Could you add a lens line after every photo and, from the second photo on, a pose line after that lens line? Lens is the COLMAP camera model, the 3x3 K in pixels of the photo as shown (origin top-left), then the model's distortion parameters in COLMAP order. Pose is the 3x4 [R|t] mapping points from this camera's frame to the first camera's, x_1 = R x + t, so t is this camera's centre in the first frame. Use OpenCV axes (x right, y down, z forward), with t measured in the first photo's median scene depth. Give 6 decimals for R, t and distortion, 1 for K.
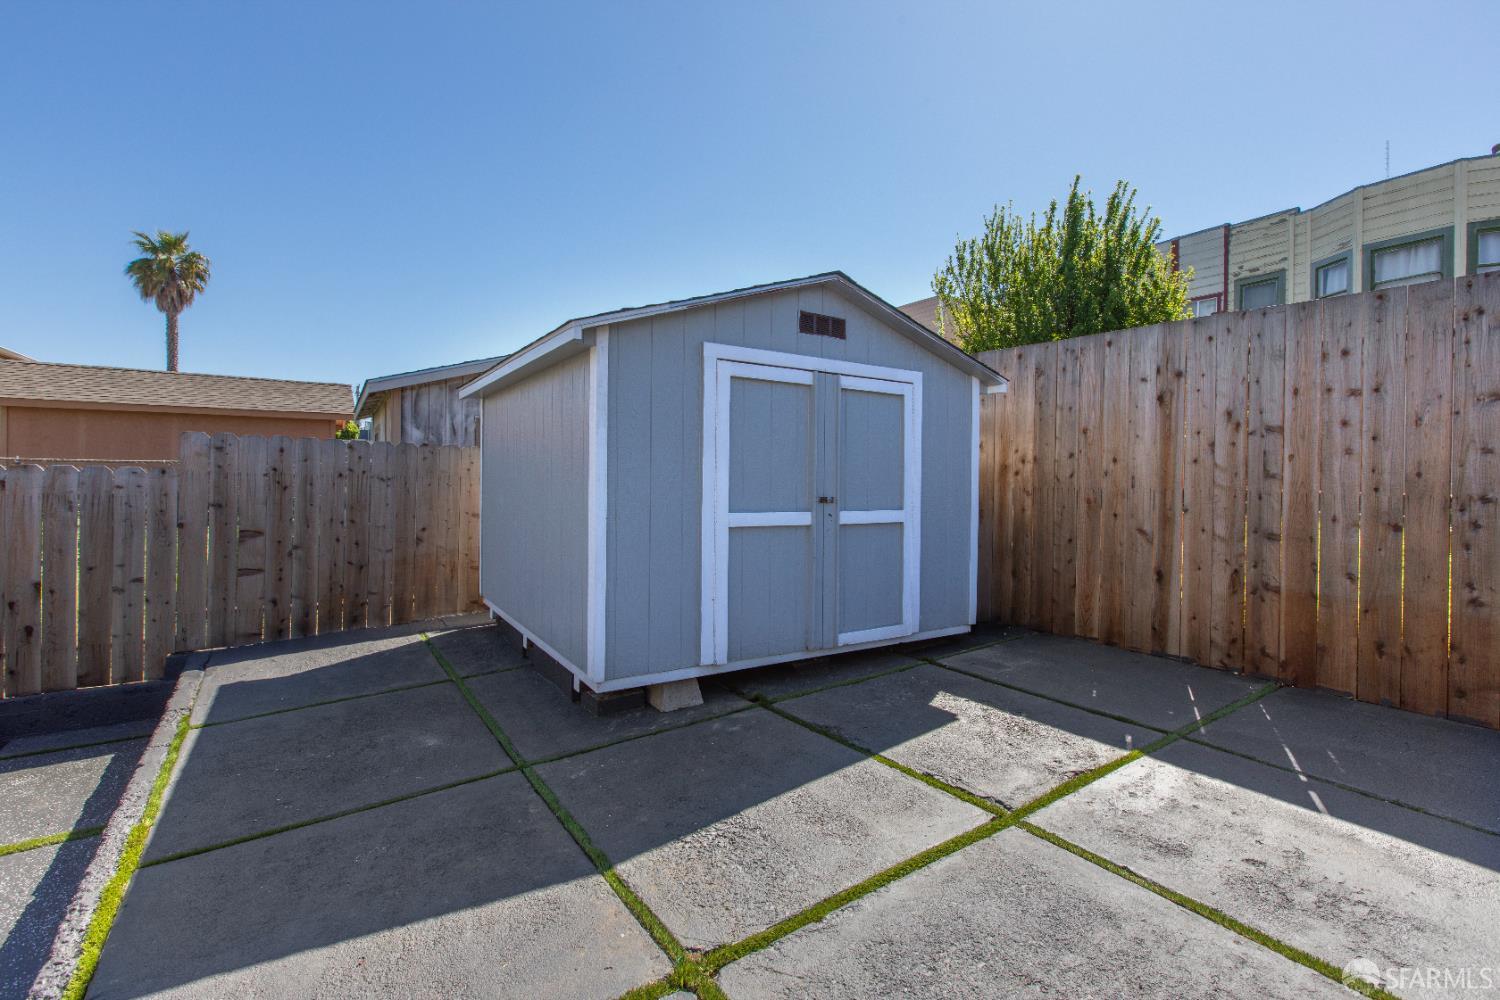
lens RADIAL K [[670.3, 0, 758.5], [0, 670.3, 486.3], [0, 0, 1]] dist [0.005113, -0.003387]
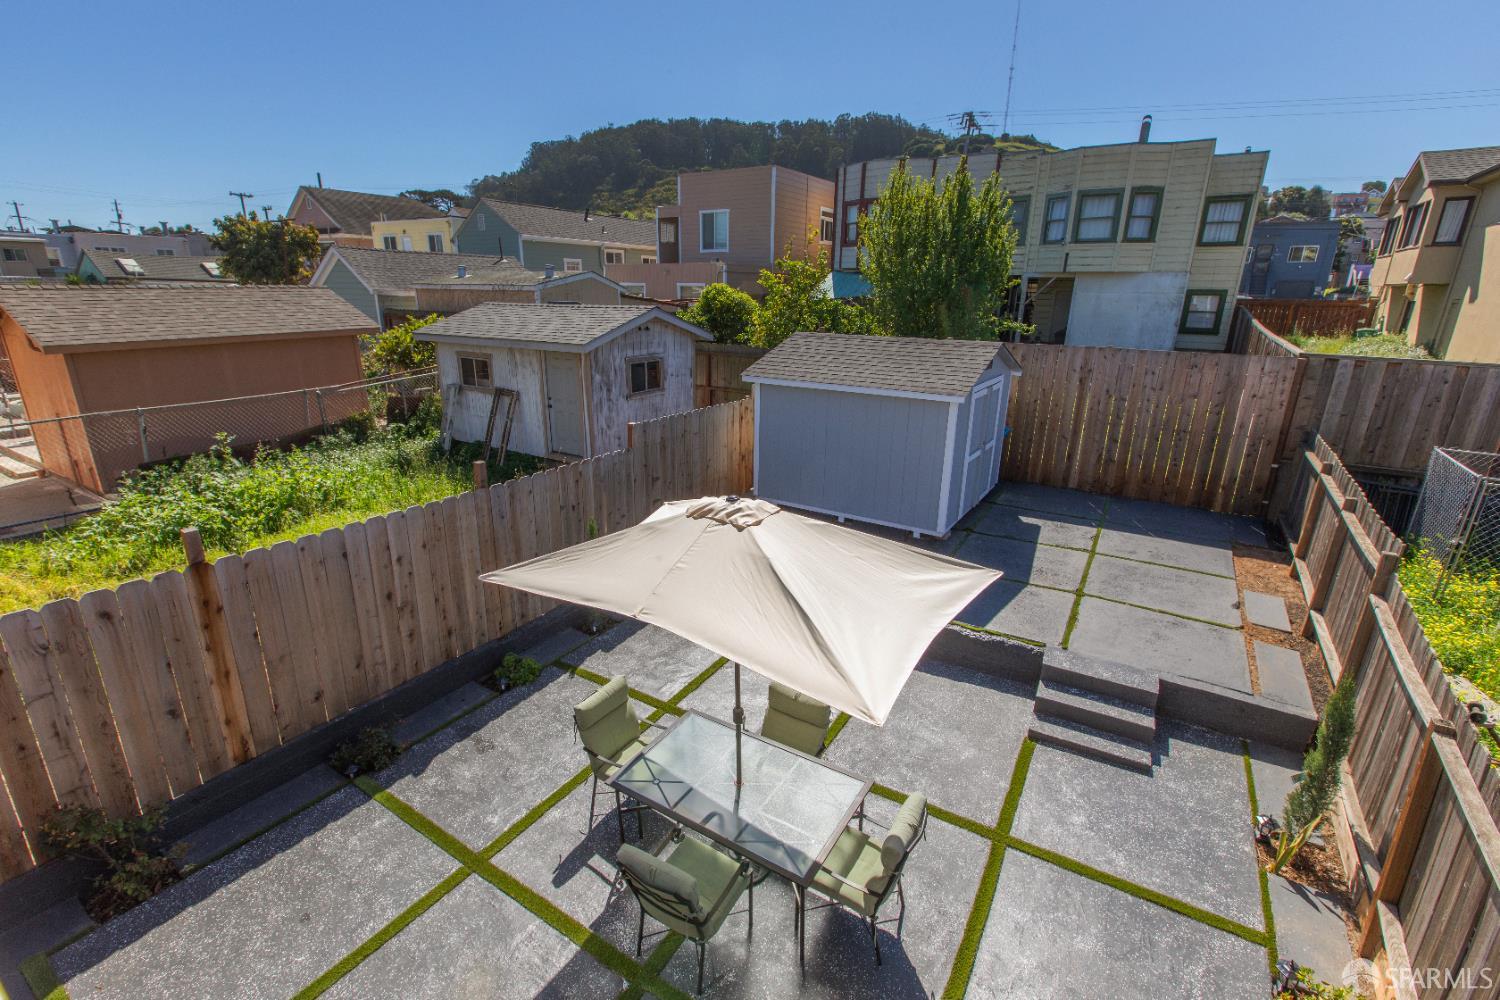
lens RADIAL K [[670.3, 0, 750.2], [0, 670.3, 529.1], [0, 0, 1]] dist [0.005113, -0.003387]
pose [[0.904210, -0.156405, 0.397419, -1.538747], [0.011223, 0.938912, 0.343974, -0.495291], [-0.426941, -0.306564, 0.850729, -0.687463]]
